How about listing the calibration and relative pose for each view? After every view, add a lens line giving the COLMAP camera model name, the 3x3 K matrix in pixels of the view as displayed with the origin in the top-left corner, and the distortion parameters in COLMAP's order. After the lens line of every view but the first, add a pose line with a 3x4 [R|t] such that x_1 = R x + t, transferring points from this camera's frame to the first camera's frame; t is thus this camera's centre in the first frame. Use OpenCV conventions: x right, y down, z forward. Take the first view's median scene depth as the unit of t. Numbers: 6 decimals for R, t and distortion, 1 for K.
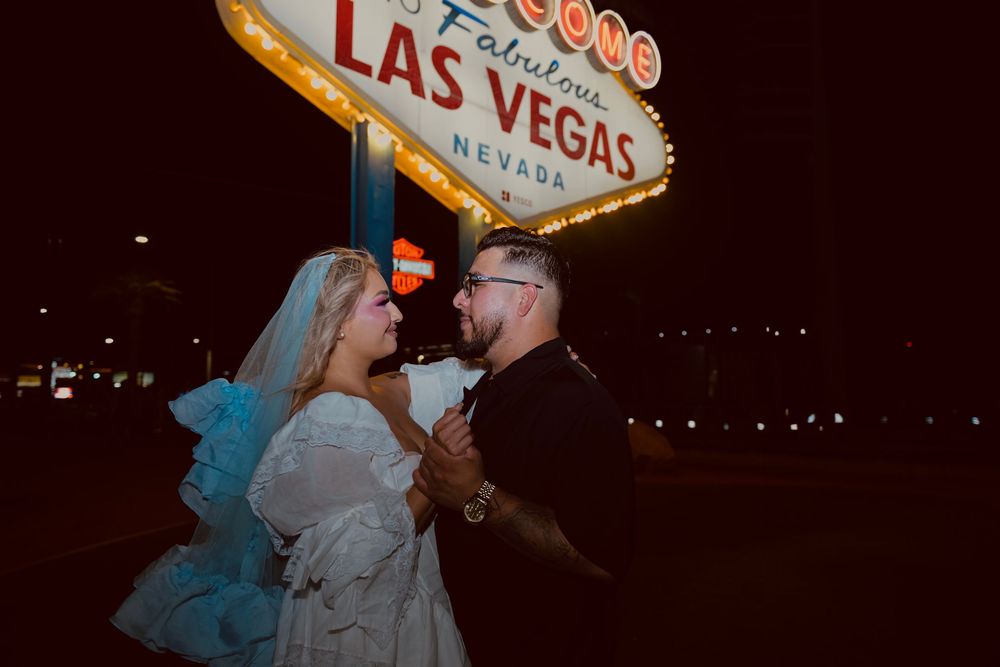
lens RADIAL K [[651.5, 0, 500.6], [0, 651.5, 336.8], [0, 0, 1]] dist [0.000671, -0.005056]
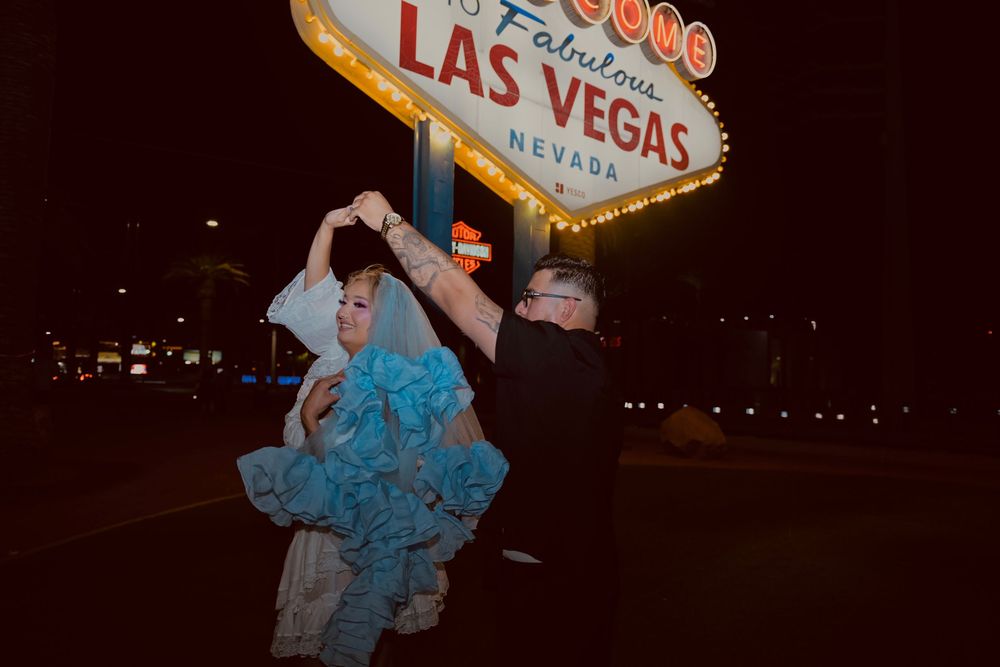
lens RADIAL K [[651.5, 0, 508.8], [0, 651.5, 335.9], [0, 0, 1]] dist [0.000671, -0.005056]
pose [[0.997177, 0.011656, -0.074181, 0.006372], [-0.009757, 0.999617, 0.025907, -0.005864], [0.074455, -0.025110, 0.996908, -0.046136]]
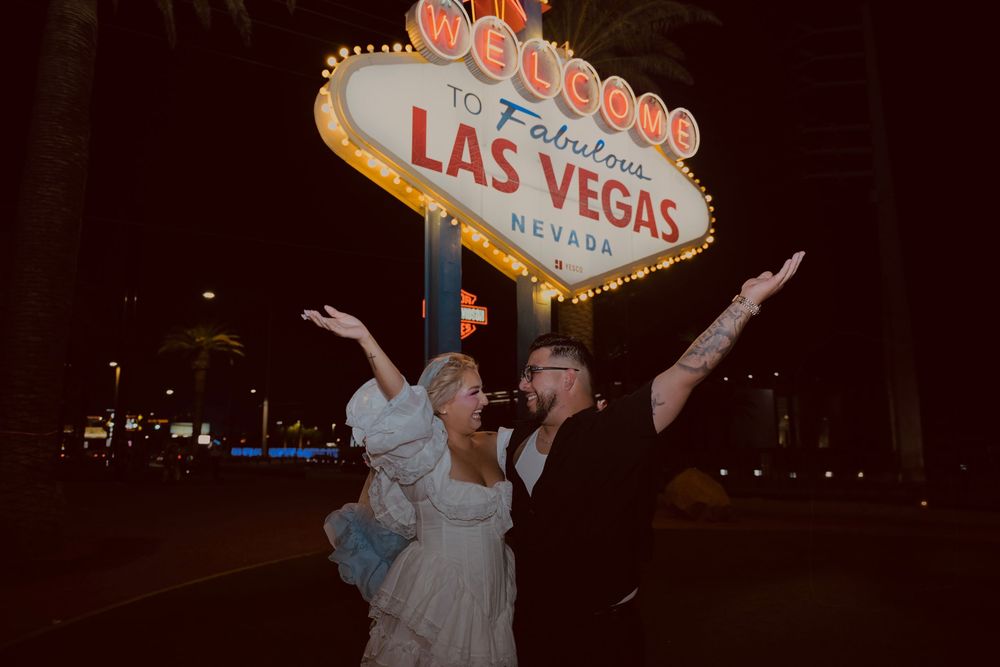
lens RADIAL K [[673.9, 0, 501.8], [0, 673.9, 336.0], [0, 0, 1]] dist [-0.009054, 0.006812]
pose [[0.996651, -0.019630, -0.079388, 0.000179], [0.014128, 0.997497, -0.069288, -0.014306], [0.080549, 0.067934, 0.994433, -0.138009]]
